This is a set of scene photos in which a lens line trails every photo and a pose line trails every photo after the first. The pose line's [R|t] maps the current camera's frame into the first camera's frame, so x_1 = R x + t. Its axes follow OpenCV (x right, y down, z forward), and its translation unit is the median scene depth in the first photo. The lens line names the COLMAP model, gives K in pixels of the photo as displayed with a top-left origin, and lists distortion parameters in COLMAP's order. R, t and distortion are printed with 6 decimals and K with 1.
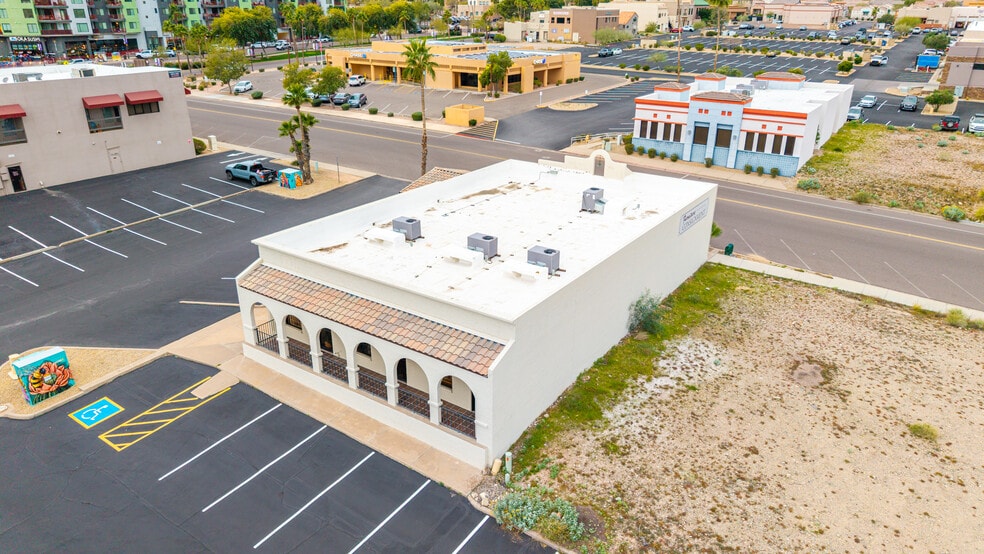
lens RADIAL K [[657.0, 0, 489.9], [0, 657.0, 278.6], [0, 0, 1]] dist [0.034514, -0.035943]
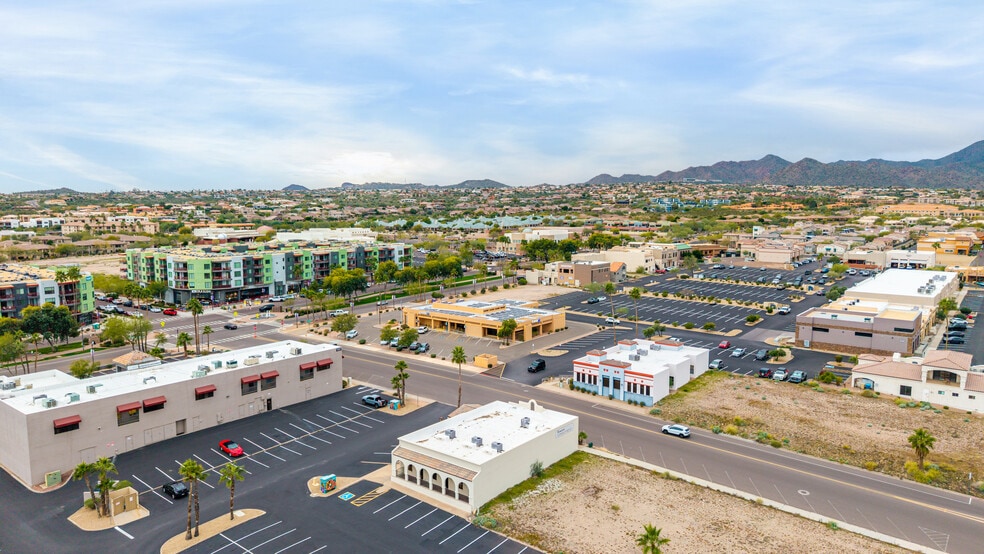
lens RADIAL K [[657.0, 0, 489.2], [0, 657.0, 259.7], [0, 0, 1]] dist [0.034514, -0.035943]
pose [[0.997751, 0.001069, -0.067027, 0.169051], [-0.021757, 0.950909, -0.308706, 0.059014], [0.063407, 0.309470, 0.948793, -1.405484]]
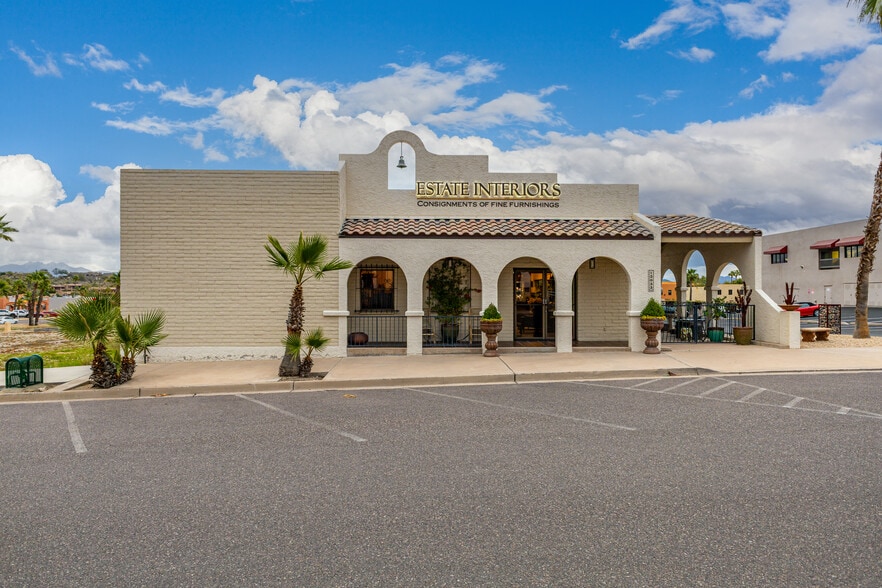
lens RADIAL K [[551.8, 0, 437.8], [0, 551.8, 292.2], [0, 0, 1]] dist [0.002752, -0.001286]
pose [[-0.799010, -0.005703, -0.601291, 0.371983], [-0.238633, 0.920850, 0.308367, -0.214025], [0.551939, 0.389876, -0.737129, 1.320723]]
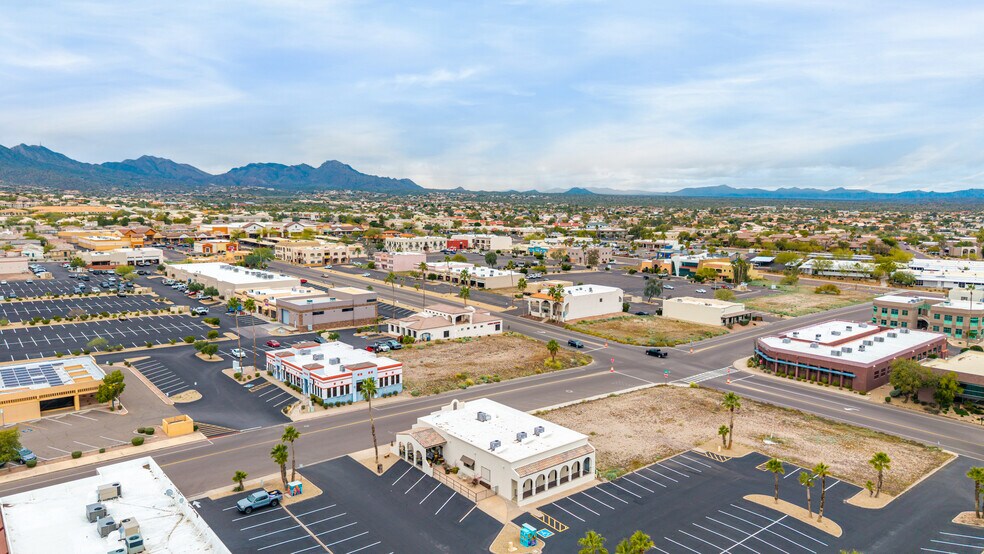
lens RADIAL K [[657.0, 0, 486.0], [0, 657.0, 272.9], [0, 0, 1]] dist [0.034514, -0.035943]
pose [[0.272710, -0.109661, 0.955826, -2.053470], [0.378183, 0.925729, -0.001693, -0.577359], [-0.884651, 0.361939, 0.293928, 0.012812]]
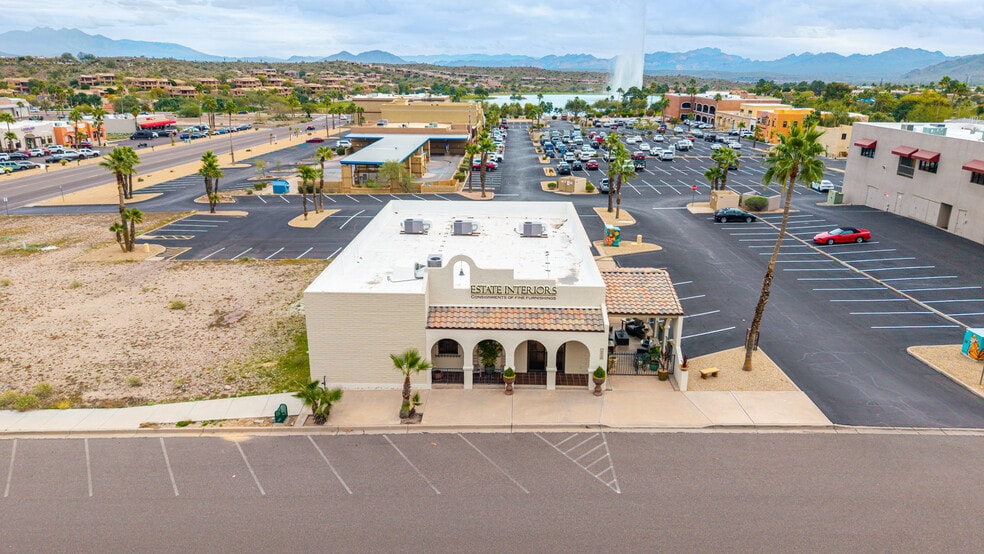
lens RADIAL K [[657.0, 0, 490.7], [0, 657.0, 277.0], [0, 0, 1]] dist [0.034514, -0.035943]
pose [[-0.836529, 0.155952, -0.525259, 0.527727], [-0.222361, 0.779522, 0.585577, -0.609412], [0.500774, 0.606650, -0.617415, 1.471677]]
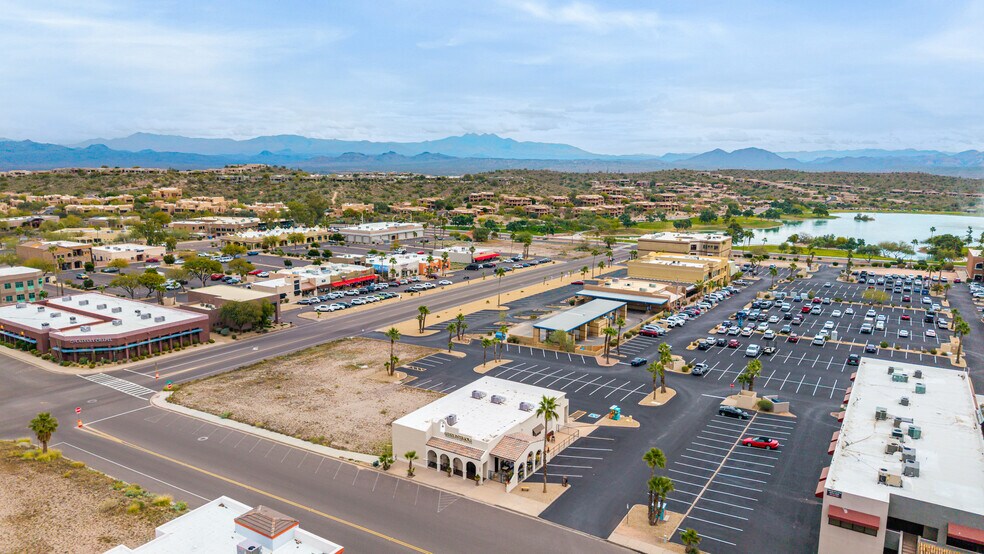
lens RADIAL K [[657.0, 0, 495.1], [0, 657.0, 277.7], [0, 0, 1]] dist [0.034514, -0.035943]
pose [[-0.998686, -0.005013, -0.051003, 0.112924], [-0.031952, 0.839003, 0.543188, -1.623595], [0.040069, 0.544104, -0.838061, 2.412785]]
